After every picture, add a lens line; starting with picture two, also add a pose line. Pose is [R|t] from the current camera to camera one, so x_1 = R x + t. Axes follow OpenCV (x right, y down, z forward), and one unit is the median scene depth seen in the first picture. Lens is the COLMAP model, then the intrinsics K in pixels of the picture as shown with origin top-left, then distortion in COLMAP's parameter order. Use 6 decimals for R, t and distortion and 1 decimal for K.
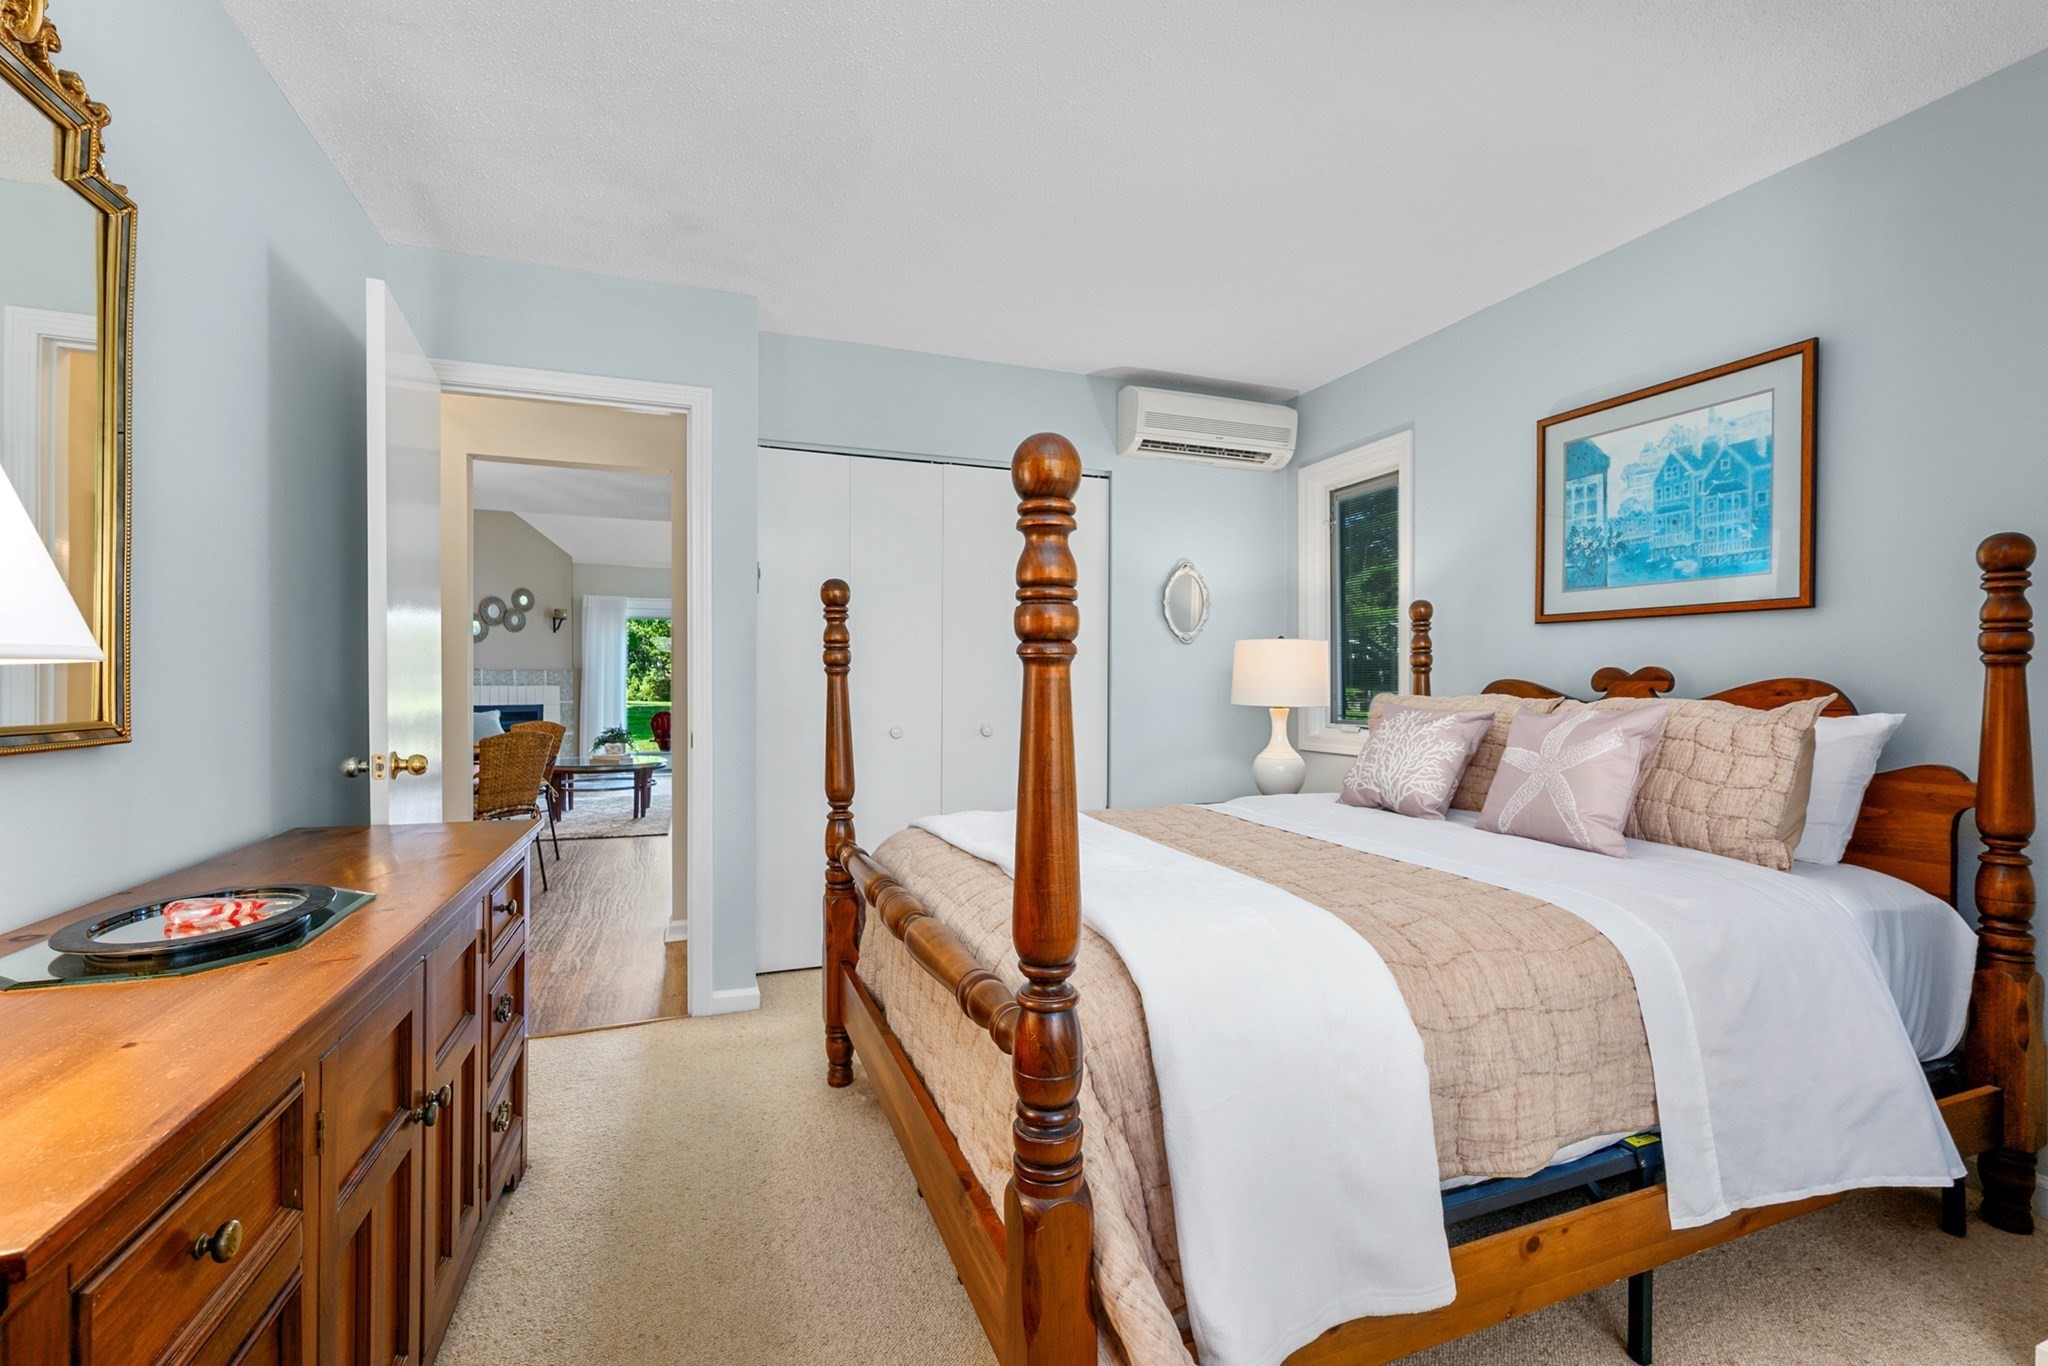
lens RADIAL K [[921.6, 0, 1024.0], [0, 921.6, 683.0], [0, 0, 1]] dist [0.001226, 0.000235]
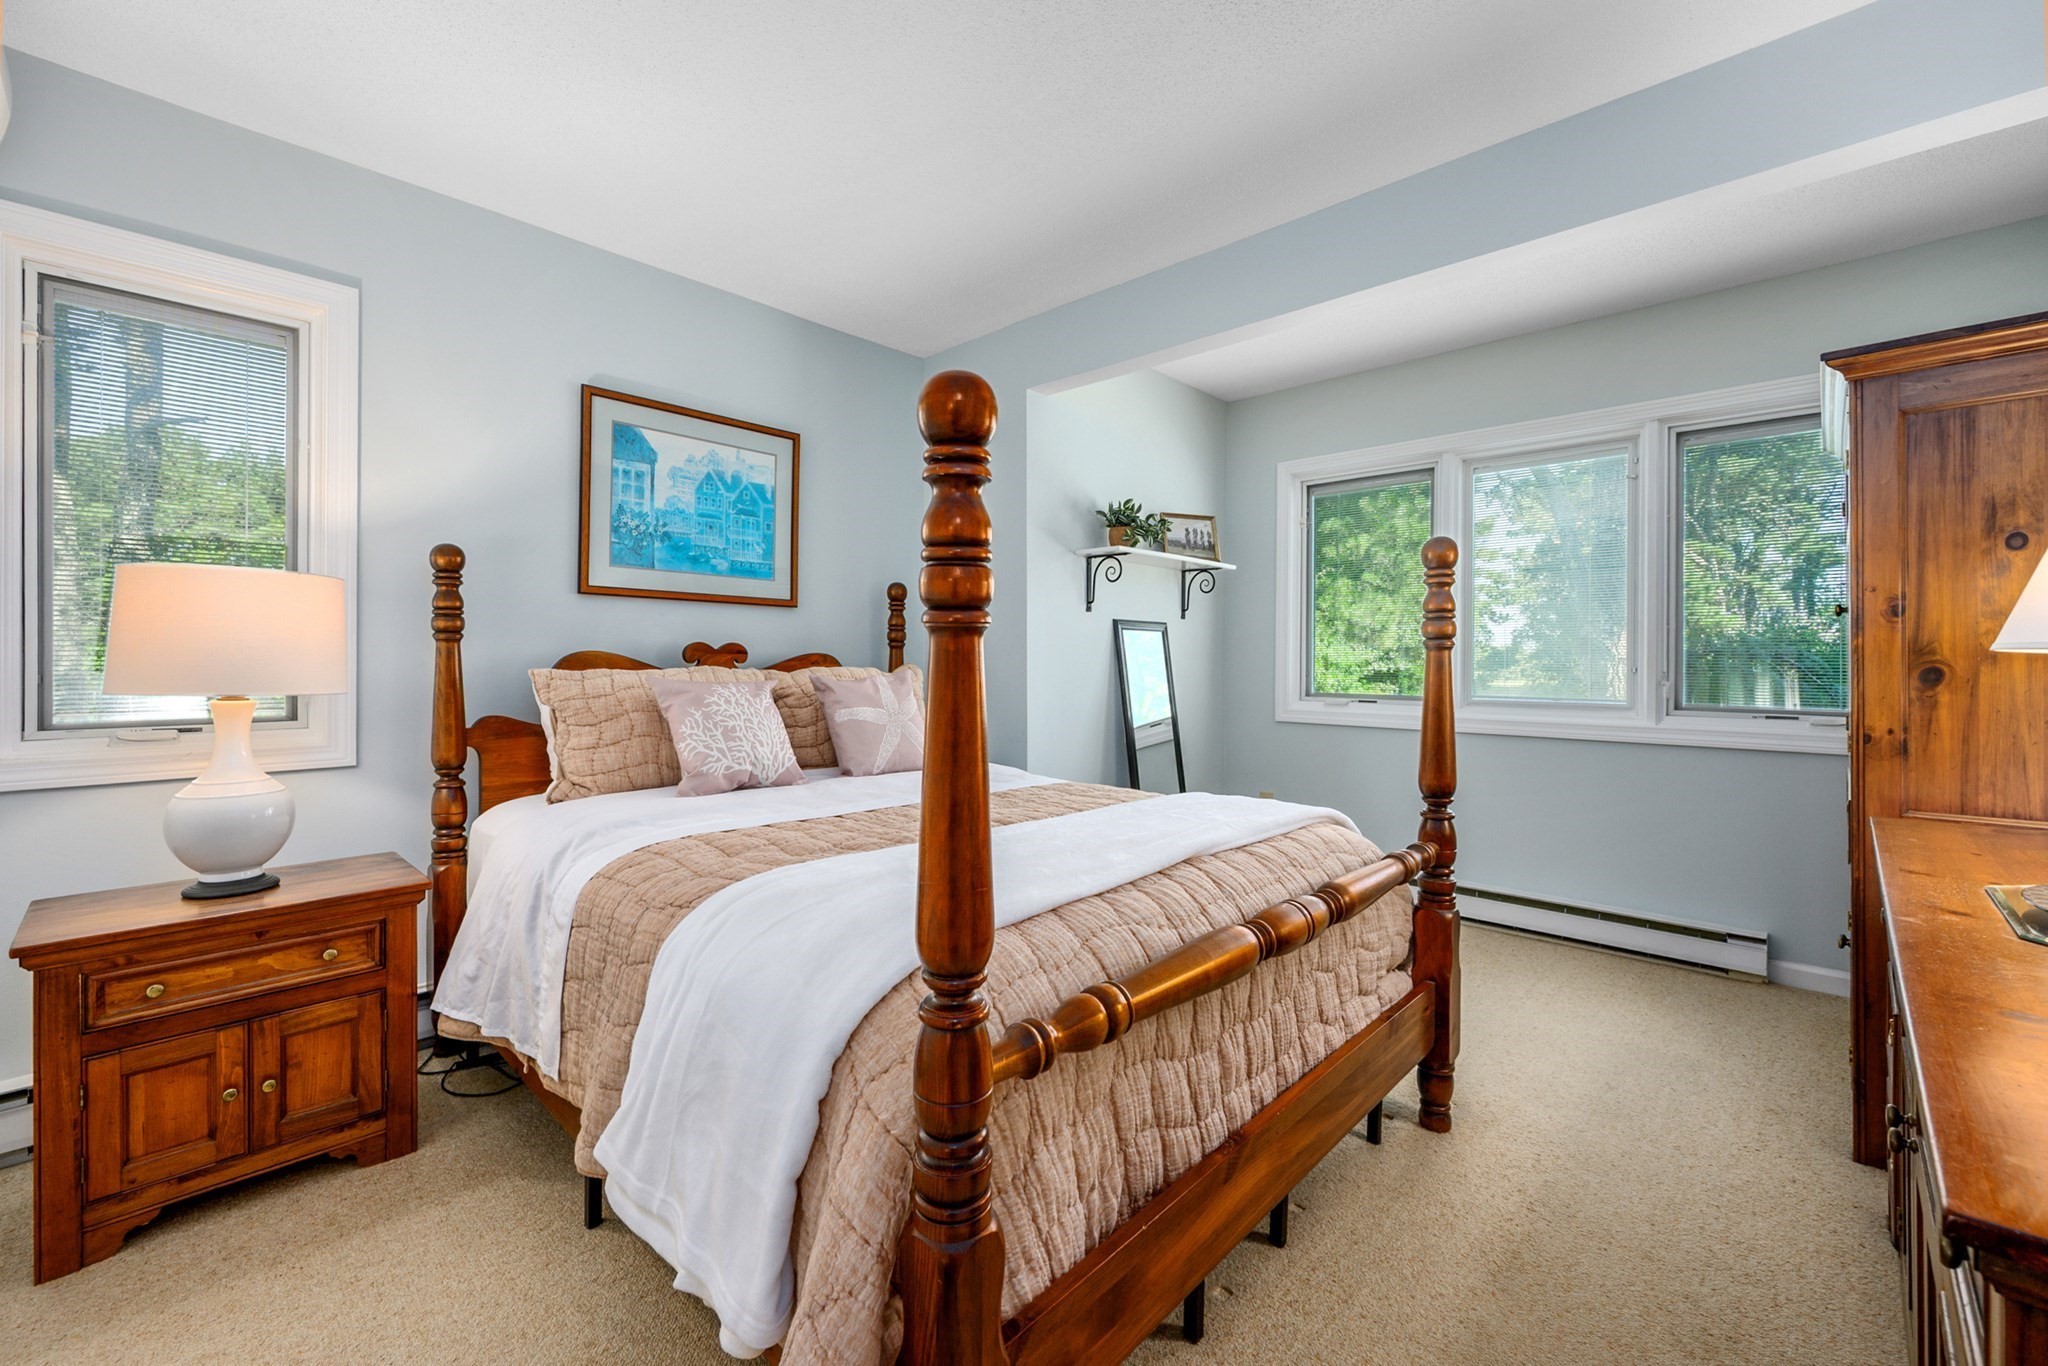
lens RADIAL K [[792.7, 0, 1024.0], [0, 792.7, 683.0], [0, 0, 1]] dist [-0.000268, 0.000016]
pose [[-0.429364, -0.034038, 0.902490, -0.457119], [-0.005329, 0.999368, 0.035156, -0.001968], [-0.903116, 0.010285, -0.429274, 1.065170]]
